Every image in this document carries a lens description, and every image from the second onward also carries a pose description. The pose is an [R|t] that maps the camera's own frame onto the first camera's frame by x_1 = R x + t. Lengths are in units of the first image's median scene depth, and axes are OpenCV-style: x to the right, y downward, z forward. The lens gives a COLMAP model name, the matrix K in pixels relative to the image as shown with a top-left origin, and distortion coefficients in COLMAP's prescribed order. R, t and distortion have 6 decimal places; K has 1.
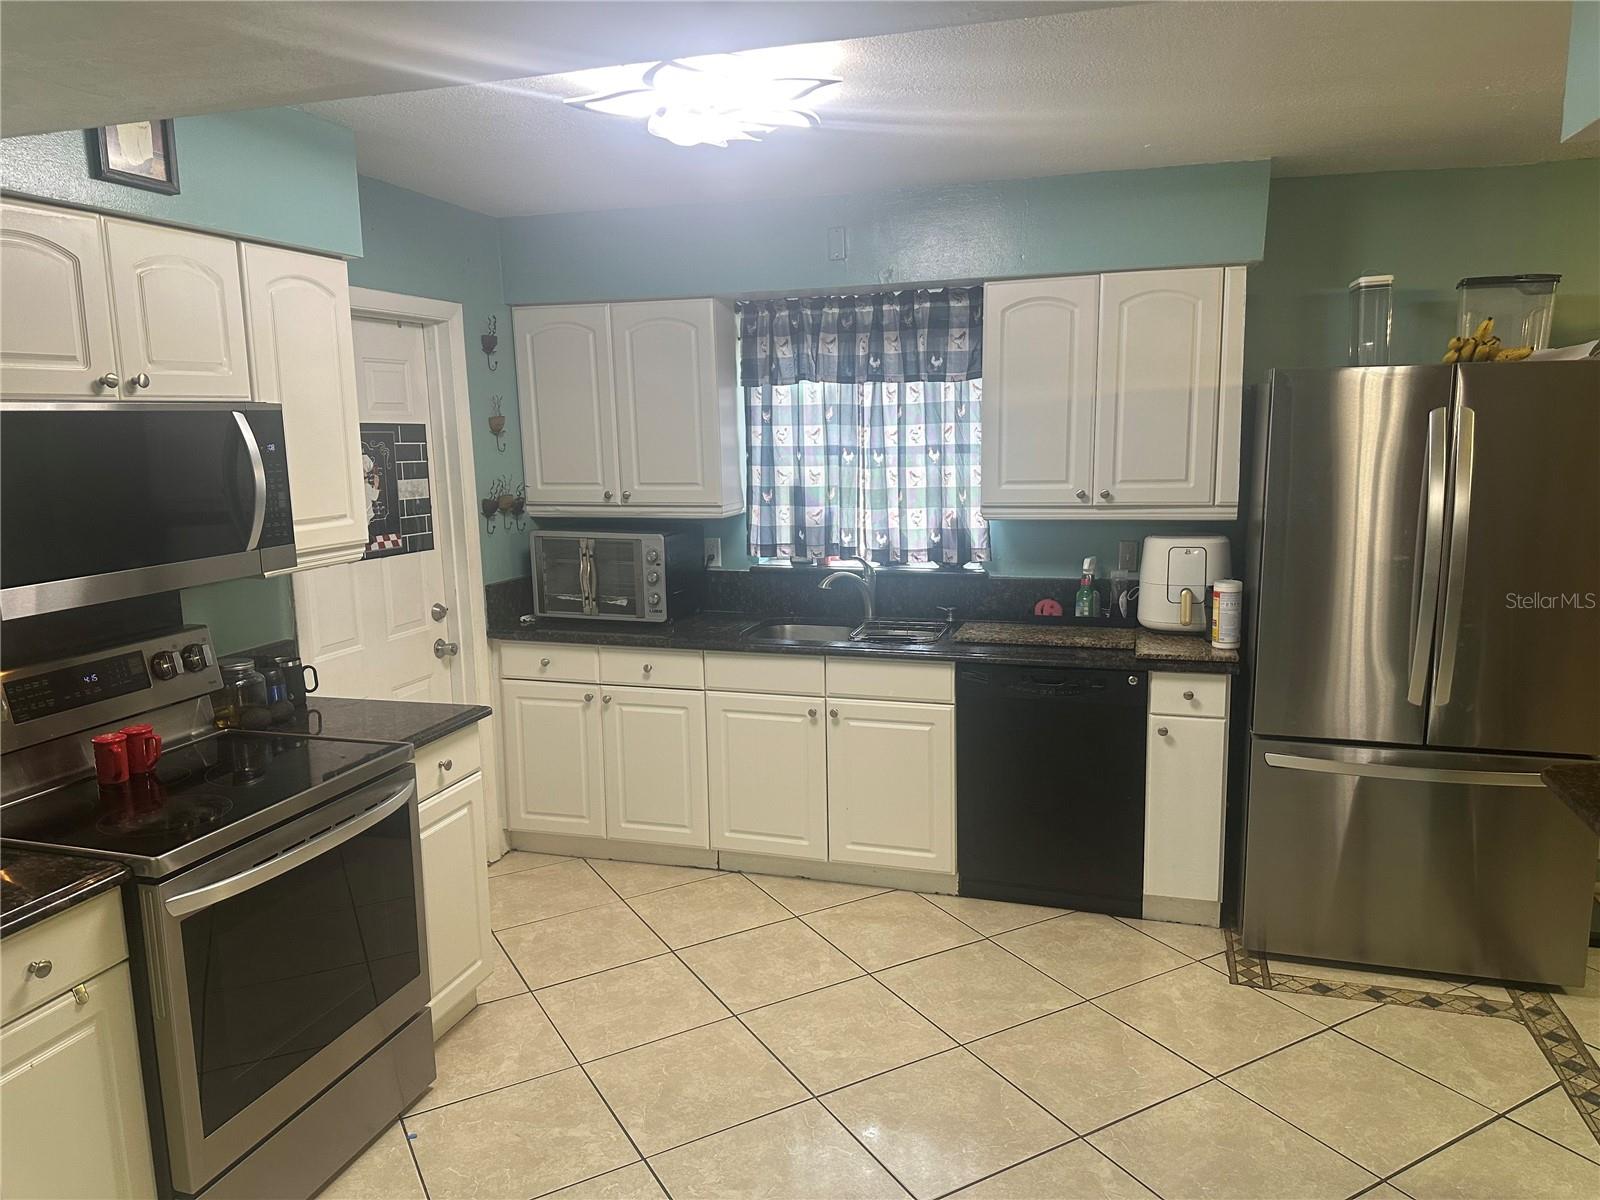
lens RADIAL K [[1152.1, 0, 823.7], [0, 1152.1, 603.1], [0, 0, 1]] dist [0.077560, -0.105267]
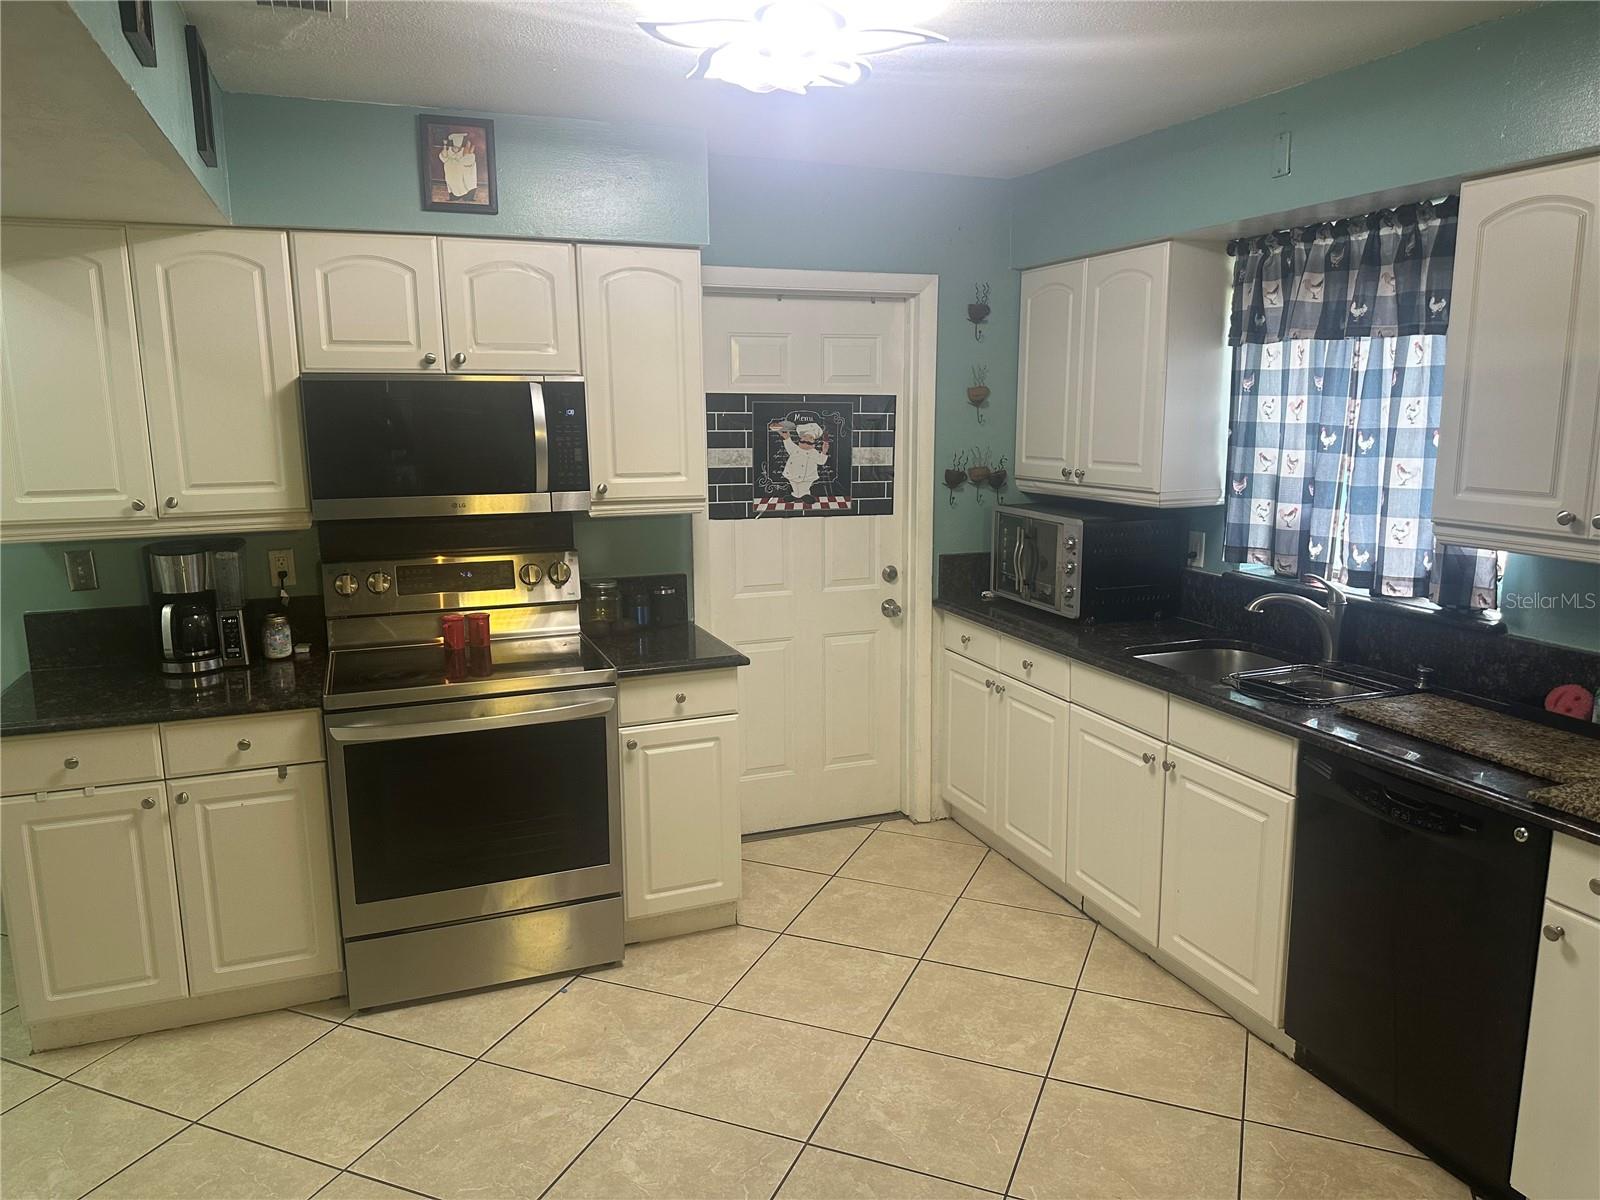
lens RADIAL K [[1152.1, 0, 789.5], [0, 1152.1, 604.6], [0, 0, 1]] dist [0.077560, -0.105267]
pose [[0.586771, 0.153094, -0.795149, 0.455008], [-0.129236, 0.987083, 0.094680, -0.052389], [0.799373, 0.047206, 0.598977, 0.302502]]
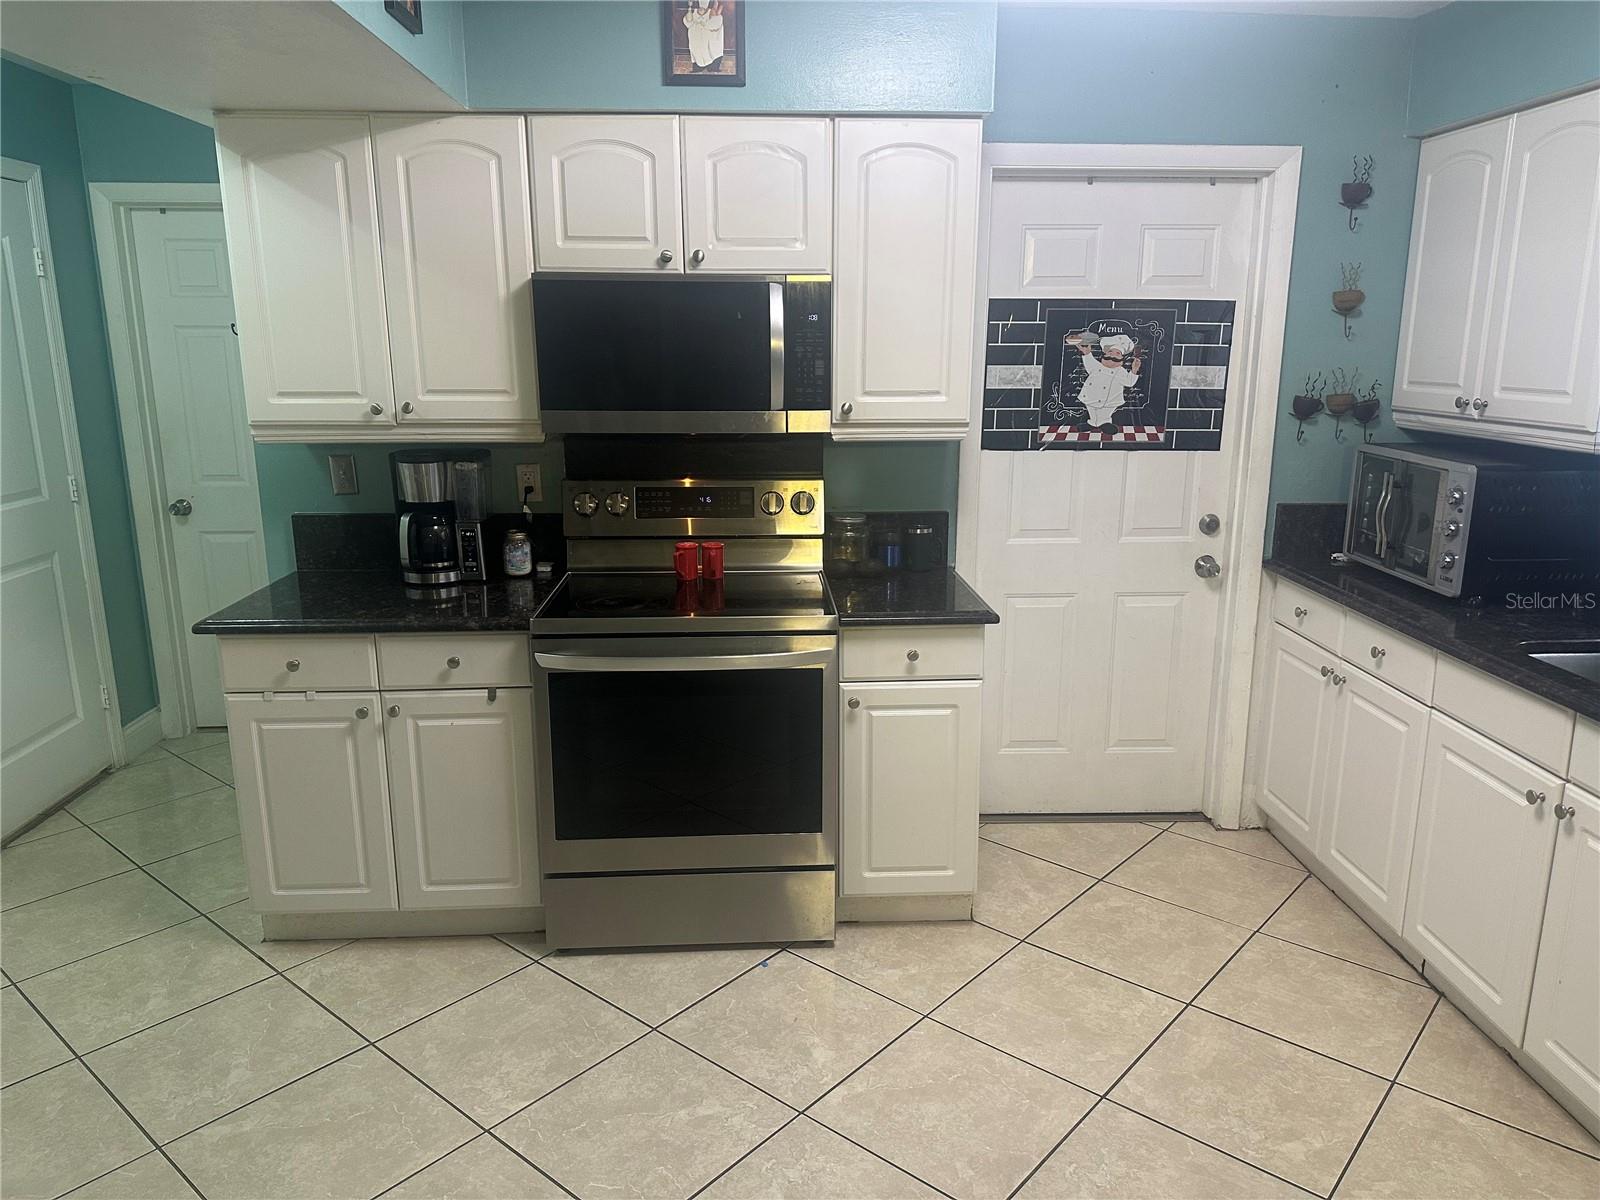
lens RADIAL K [[1152.1, 0, 789.3], [0, 1152.1, 604.7], [0, 0, 1]] dist [0.077560, -0.105267]
pose [[0.305818, 0.231601, -0.923491, 0.385375], [-0.154993, 0.969134, 0.191721, -0.051797], [0.939389, 0.084502, 0.332275, 0.428631]]
